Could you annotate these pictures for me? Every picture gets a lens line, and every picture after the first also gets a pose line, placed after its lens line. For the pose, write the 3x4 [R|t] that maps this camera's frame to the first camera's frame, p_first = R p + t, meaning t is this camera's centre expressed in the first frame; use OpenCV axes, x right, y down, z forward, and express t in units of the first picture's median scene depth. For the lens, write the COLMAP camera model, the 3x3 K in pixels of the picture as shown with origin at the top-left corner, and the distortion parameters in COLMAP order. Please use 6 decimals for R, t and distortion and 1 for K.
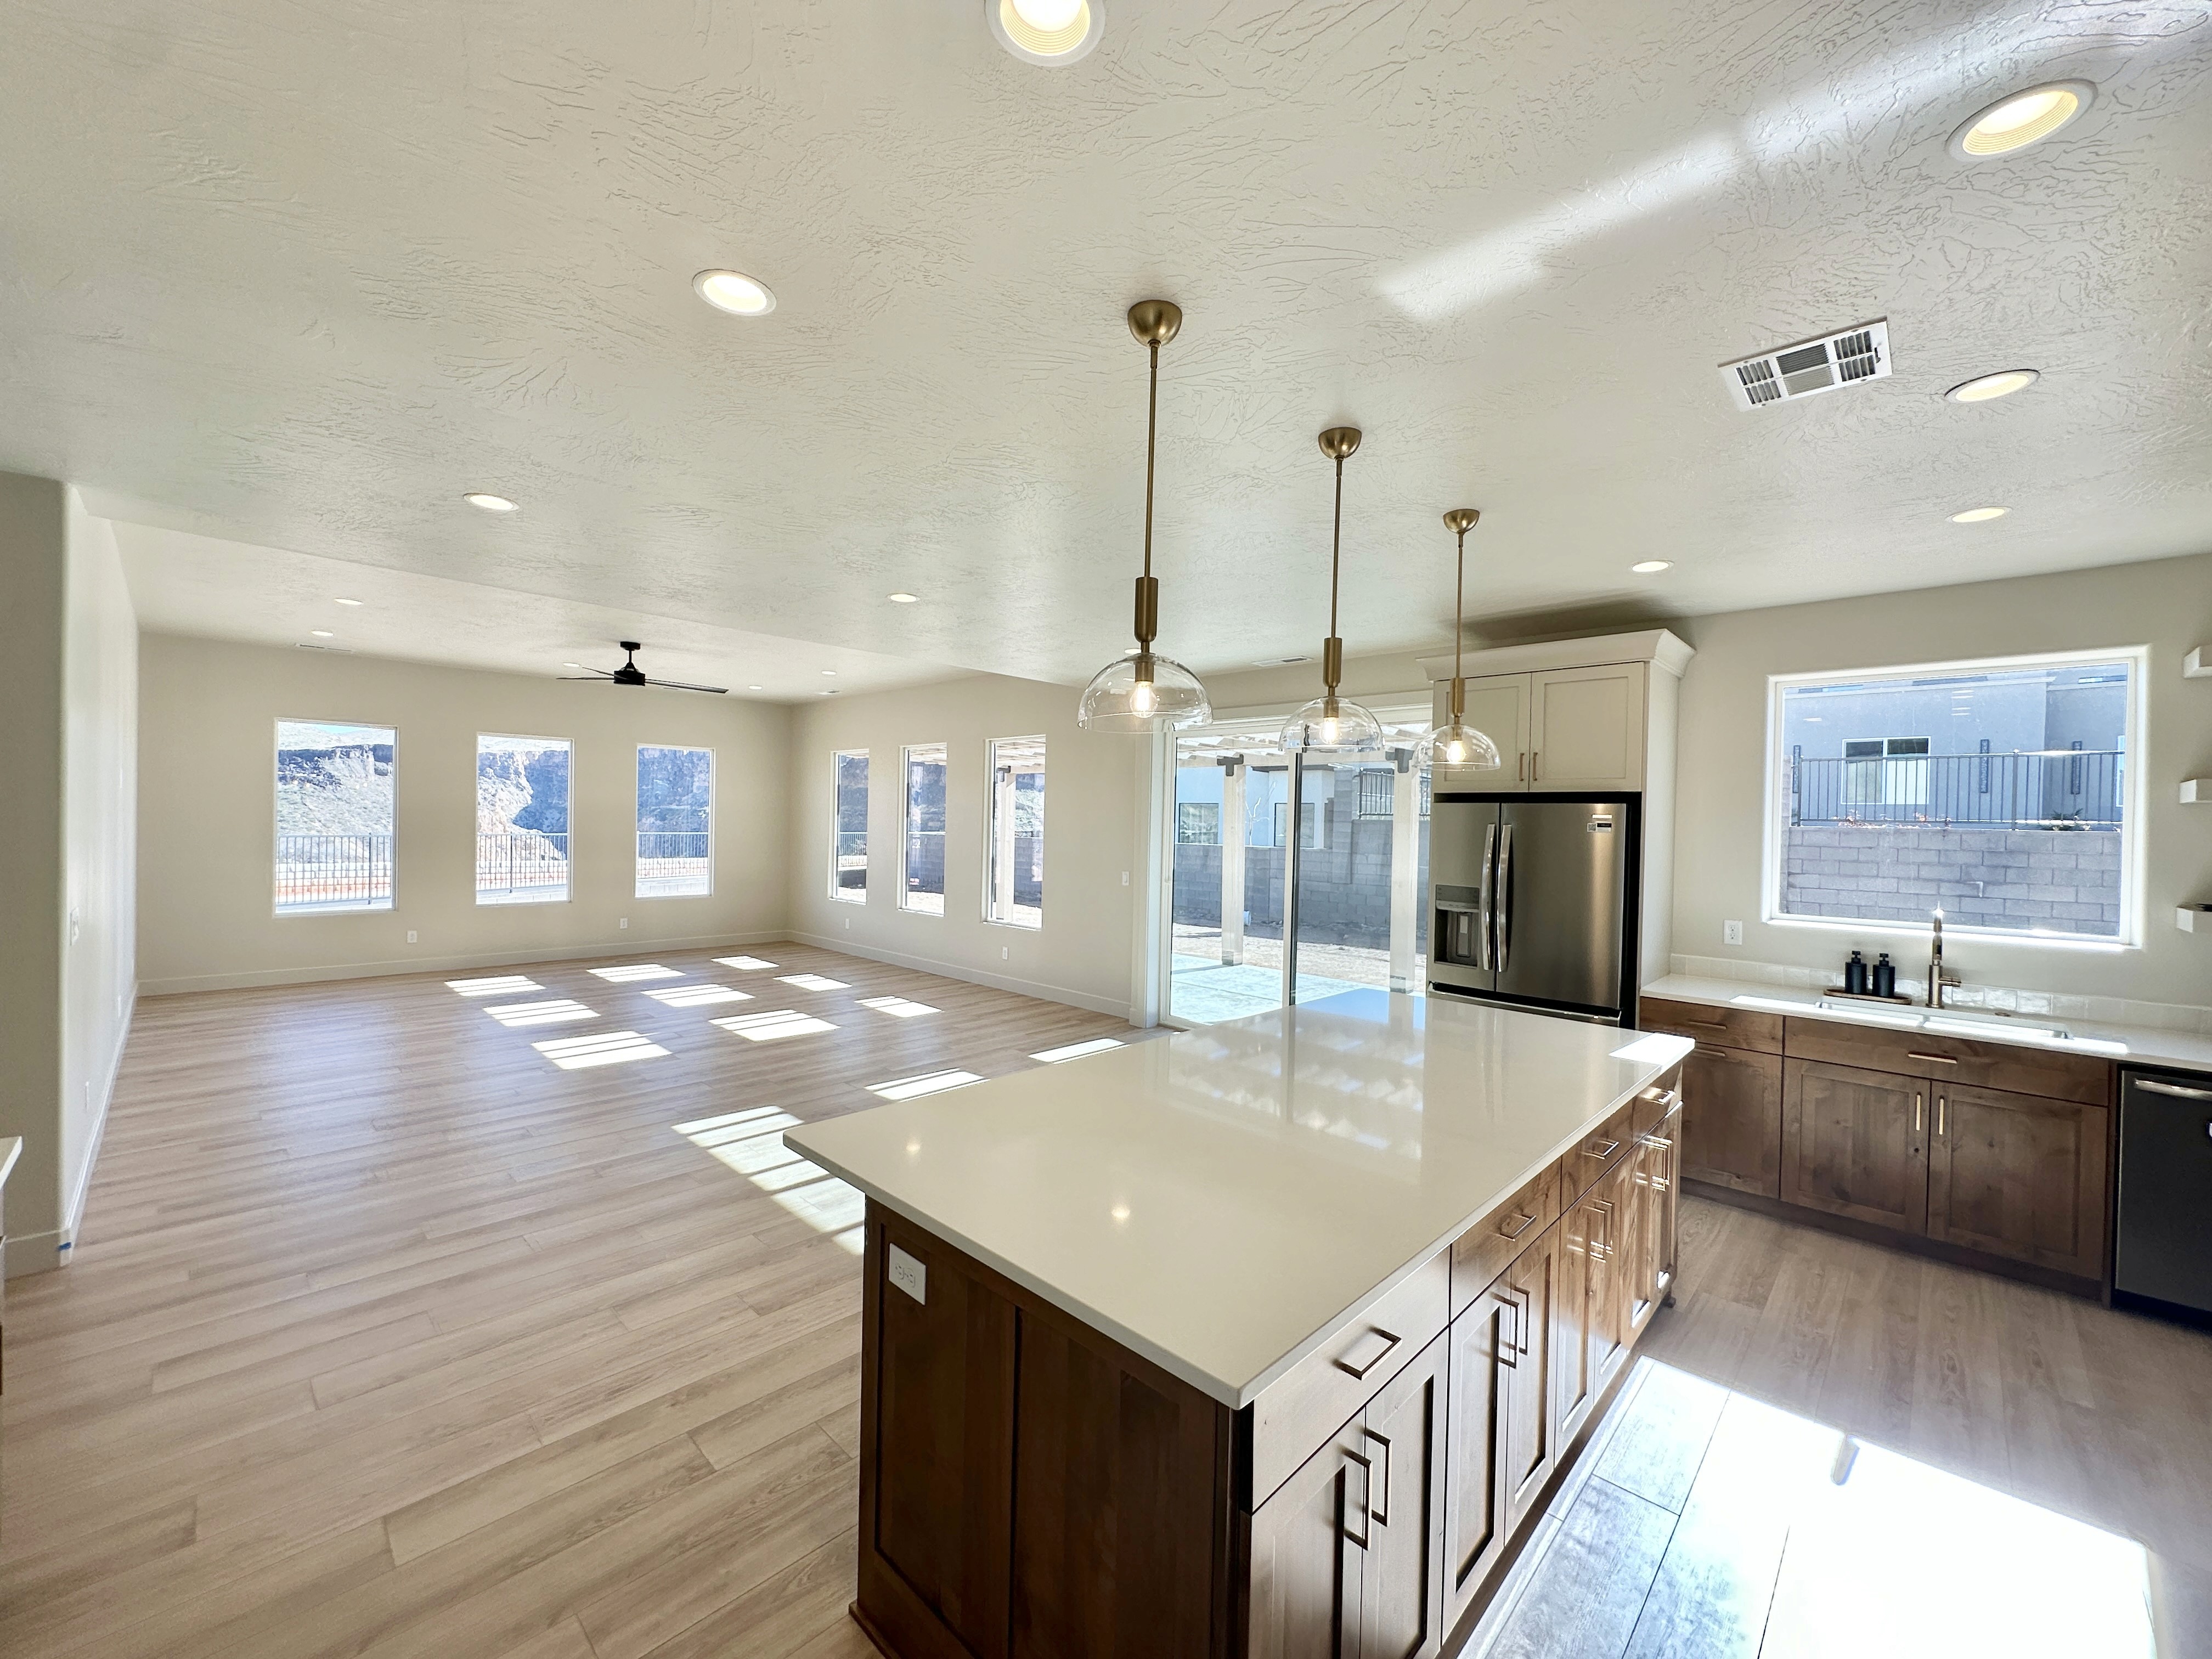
lens RADIAL K [[887.0, 0, 1109.9], [0, 887.0, 831.3], [0, 0, 1]] dist [-0.000223, 0.000767]
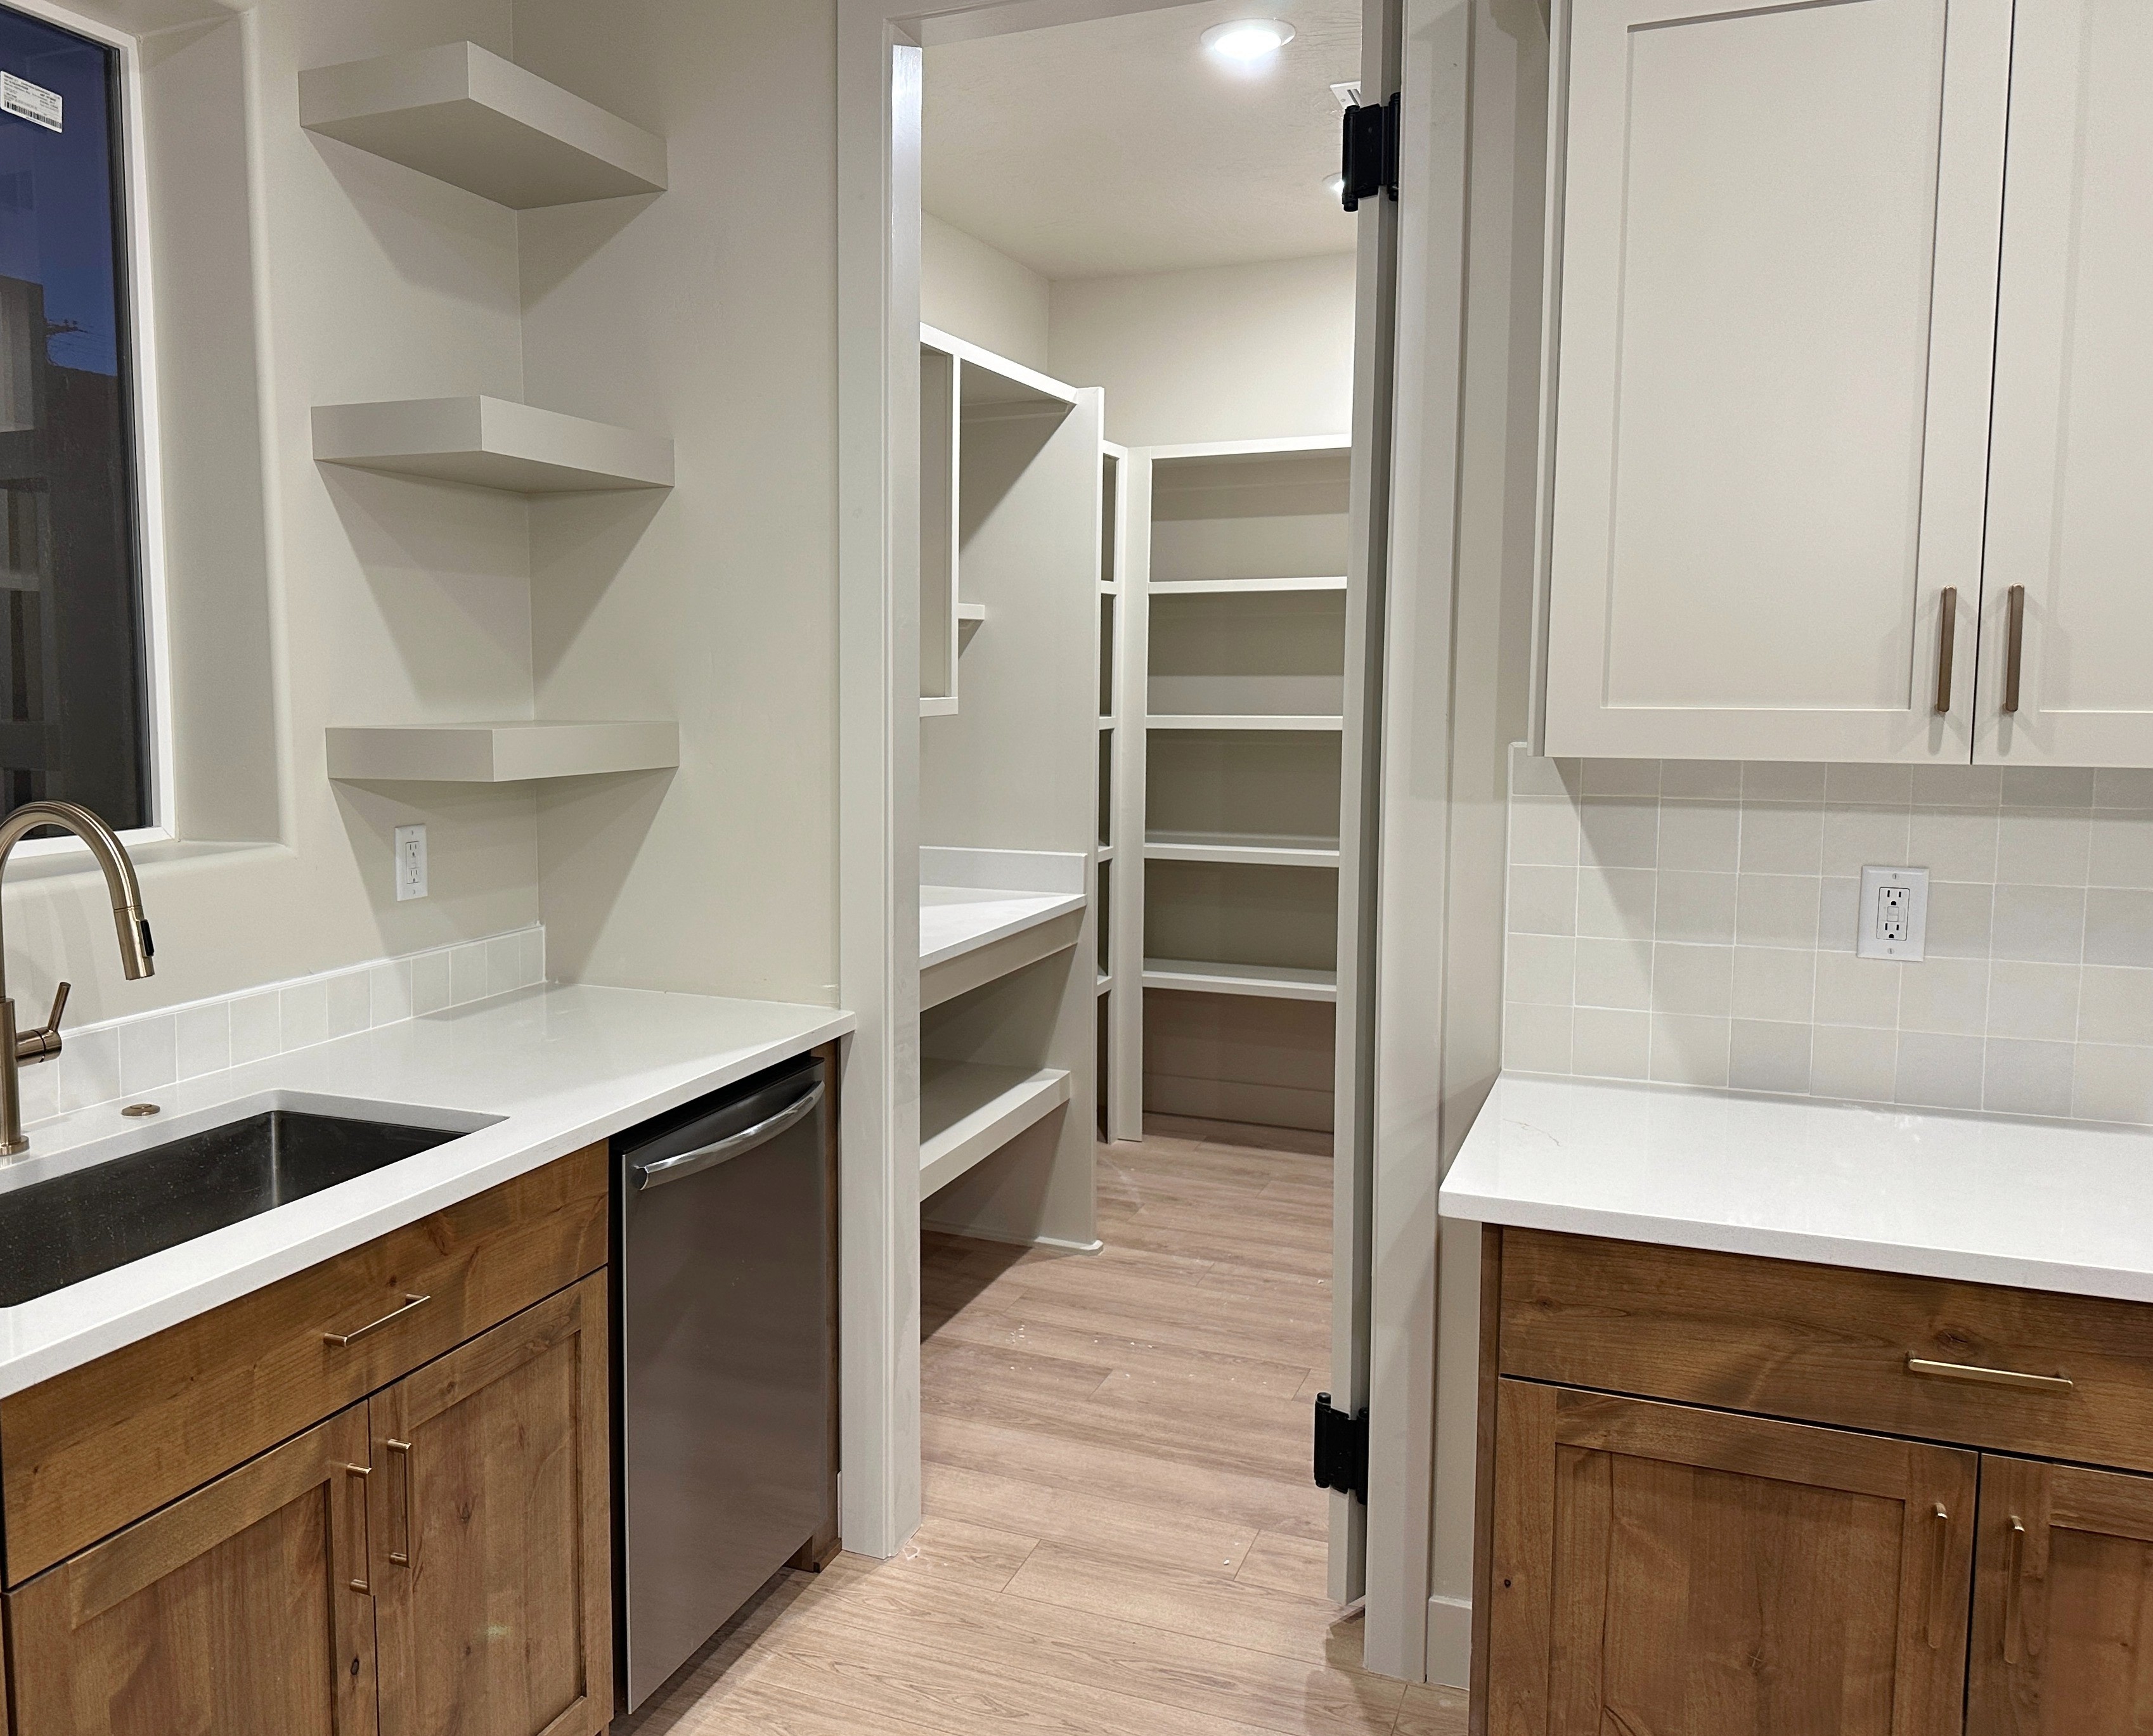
lens RADIAL K [[1819.8, 0, 1076.6], [0, 1819.8, 850.4], [0, 0, 1]] dist [0.003375, -0.012214]
pose [[-0.341435, -0.116332, 0.932678, 0.357165], [-0.005789, 0.992552, 0.121680, 0.046727], [-0.939888, 0.036146, -0.339566, 0.994967]]
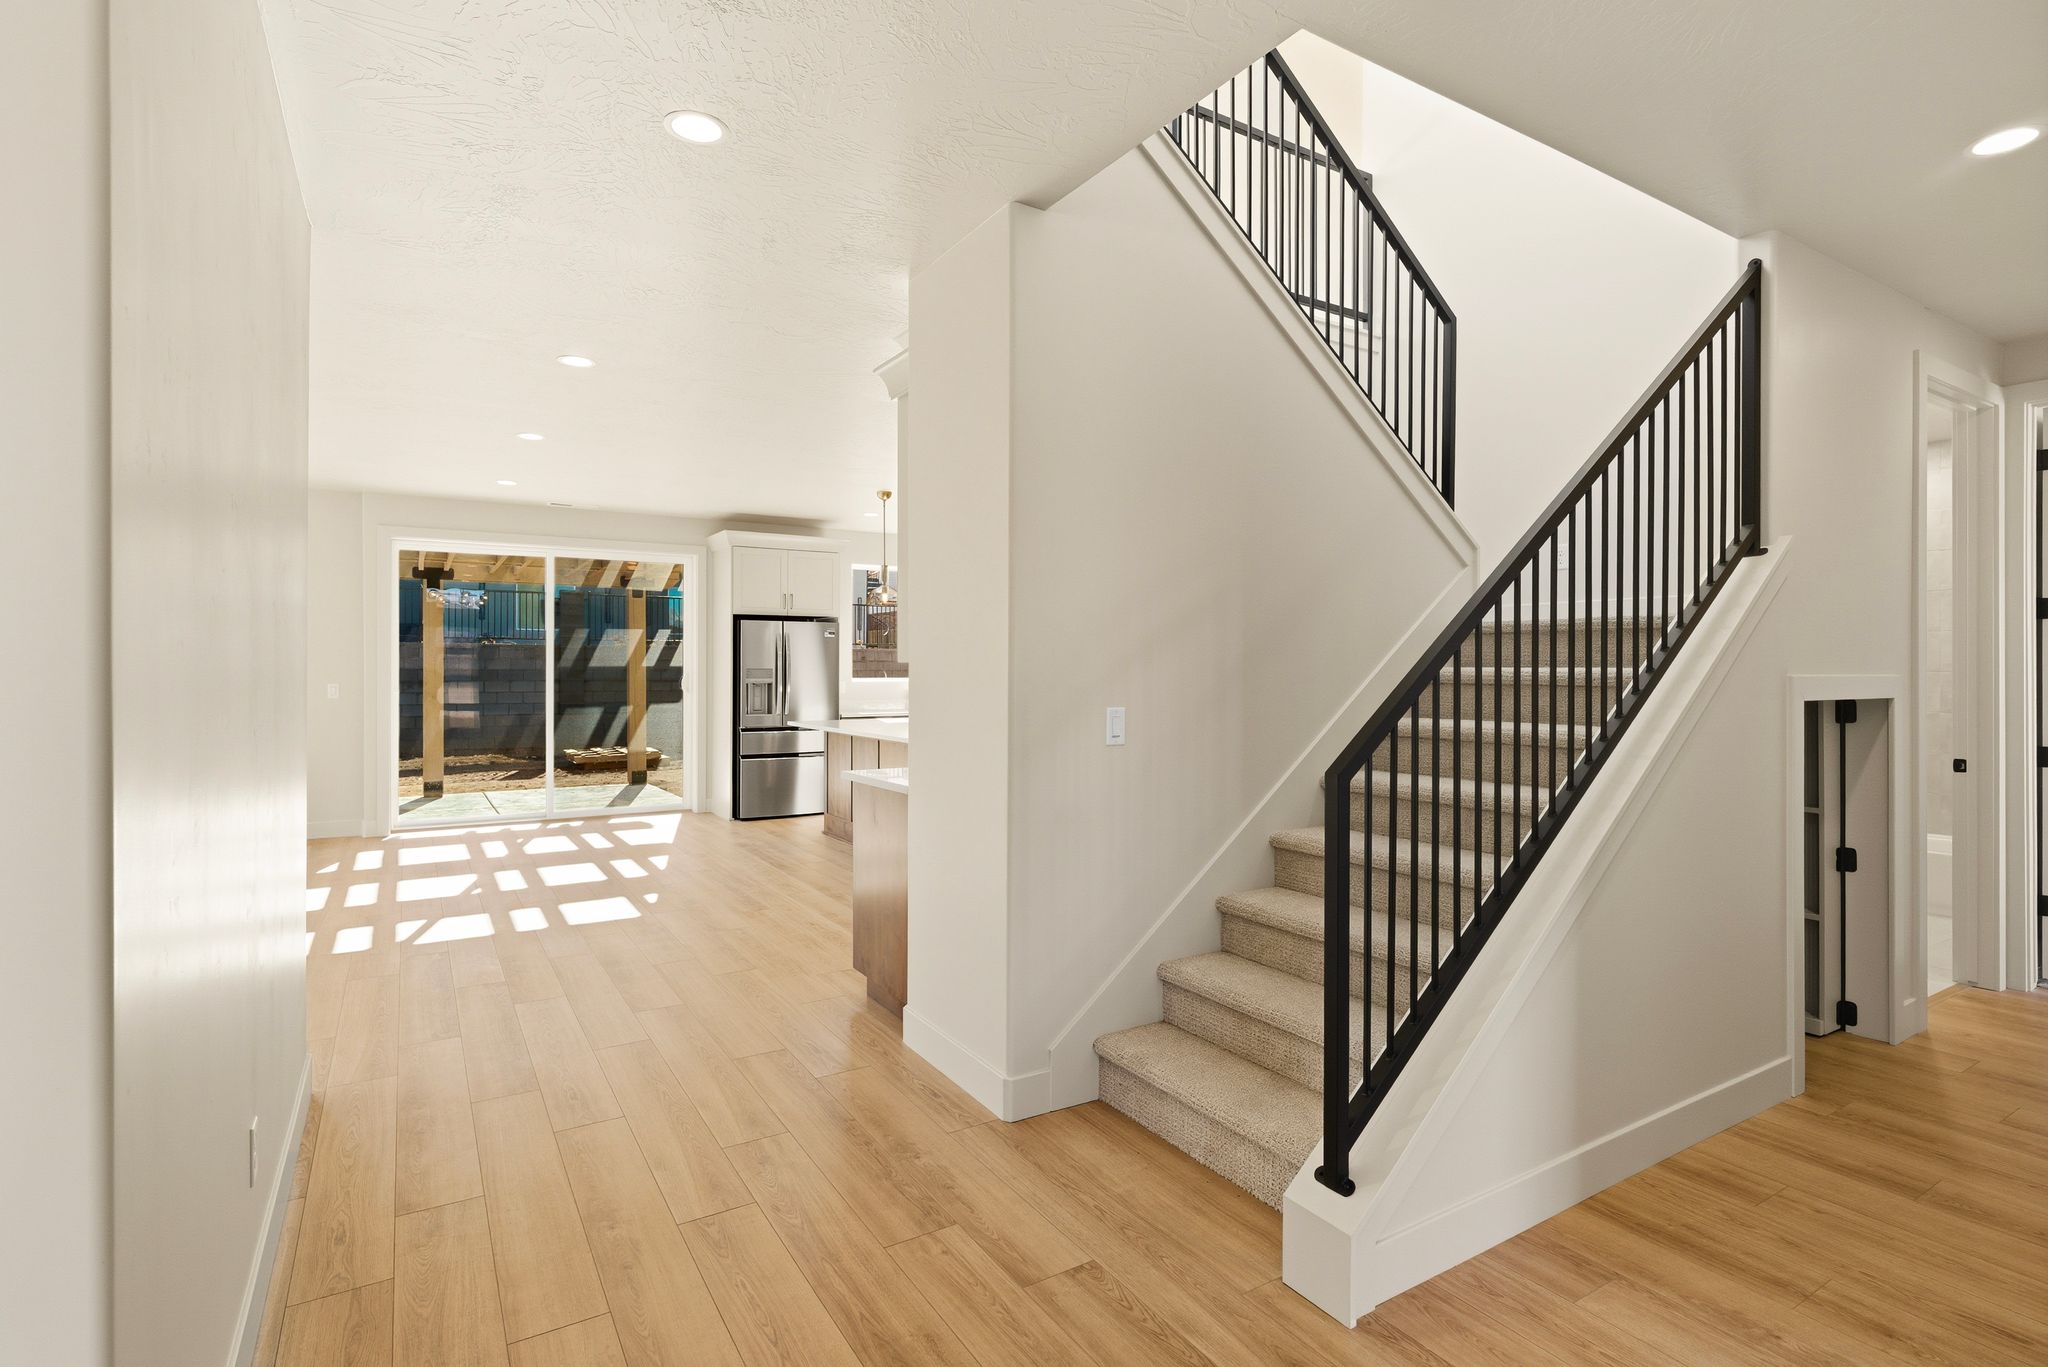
lens RADIAL K [[962.3, 0, 1023.9], [0, 962.3, 672.8], [0, 0, 1]] dist [0.008001, -0.004723]
pose [[0.238972, -0.021946, 0.970778, -1.793220], [0.015510, 0.999703, 0.018782, 0.057856], [-0.970903, 0.010568, 0.239242, 0.064852]]
